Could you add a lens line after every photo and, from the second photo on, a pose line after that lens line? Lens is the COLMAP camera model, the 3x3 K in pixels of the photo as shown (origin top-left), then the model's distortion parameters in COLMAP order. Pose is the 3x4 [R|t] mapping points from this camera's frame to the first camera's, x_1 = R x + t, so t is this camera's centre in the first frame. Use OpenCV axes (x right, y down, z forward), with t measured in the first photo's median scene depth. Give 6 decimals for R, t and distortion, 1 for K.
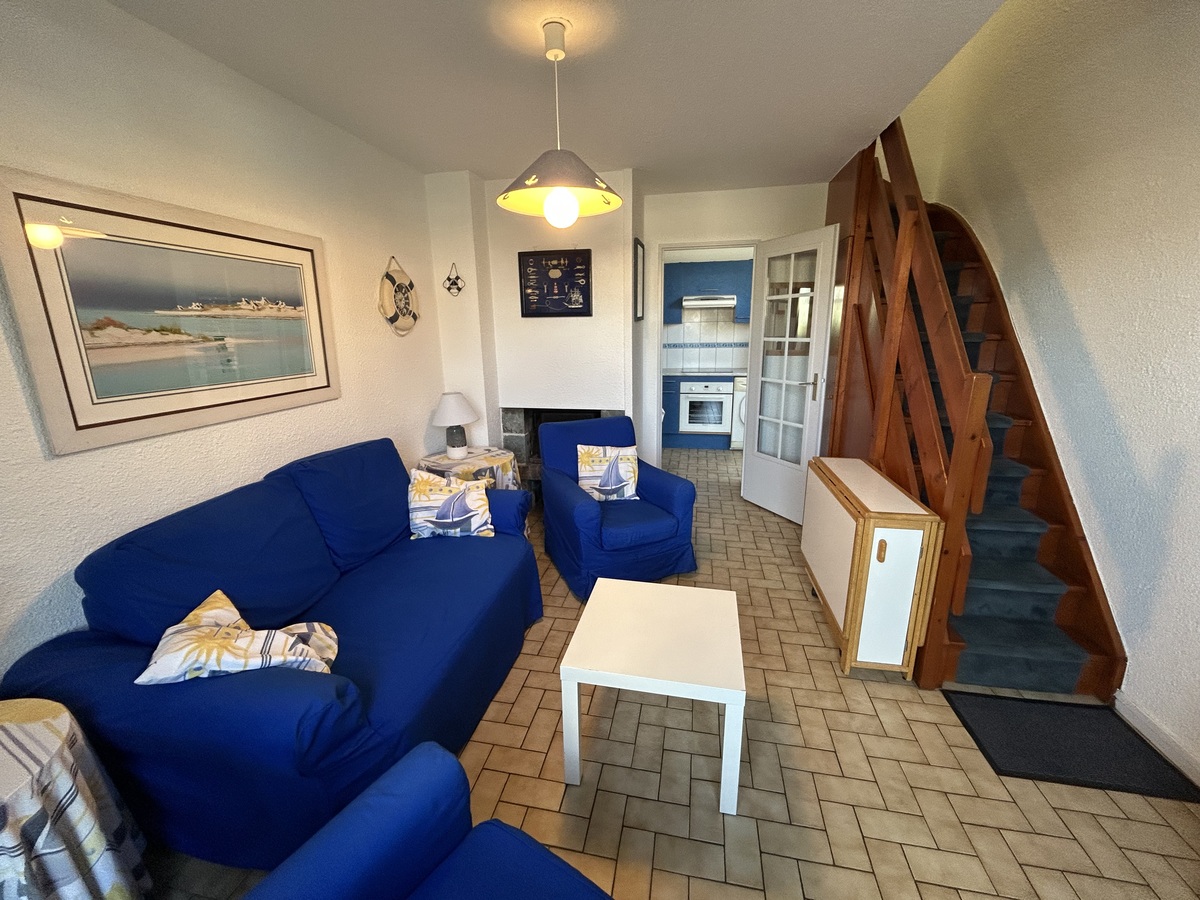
lens RADIAL K [[494.5, 0, 598.1], [0, 494.5, 446.7], [0, 0, 1]] dist [0.005962, -0.000996]
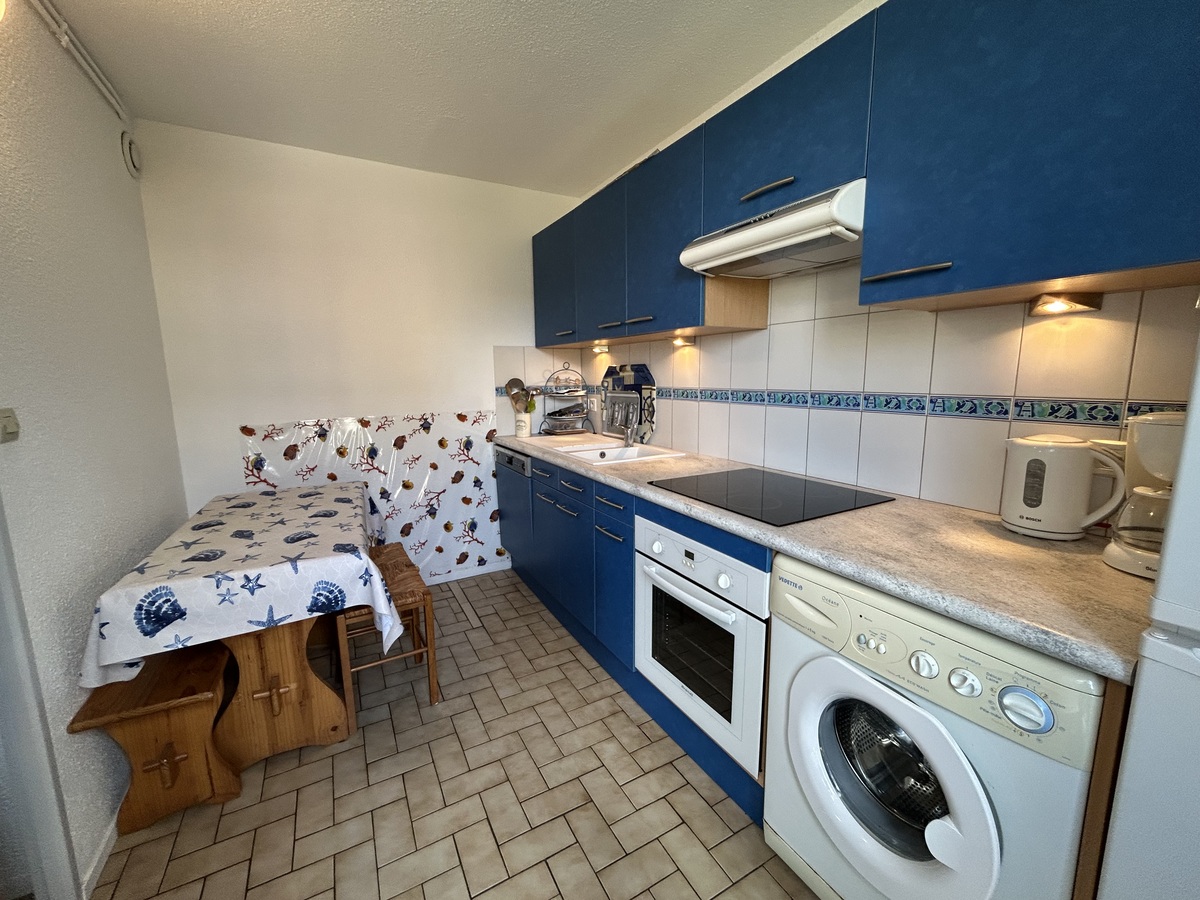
lens RADIAL K [[494.5, 0, 599.2], [0, 494.5, 448.2], [0, 0, 1]] dist [0.005962, -0.000996]
pose [[0.643057, 0.122254, -0.755997, 0.373488], [-0.177283, 0.984124, 0.008346, -0.168413], [0.745016, 0.128659, 0.654521, 0.773729]]
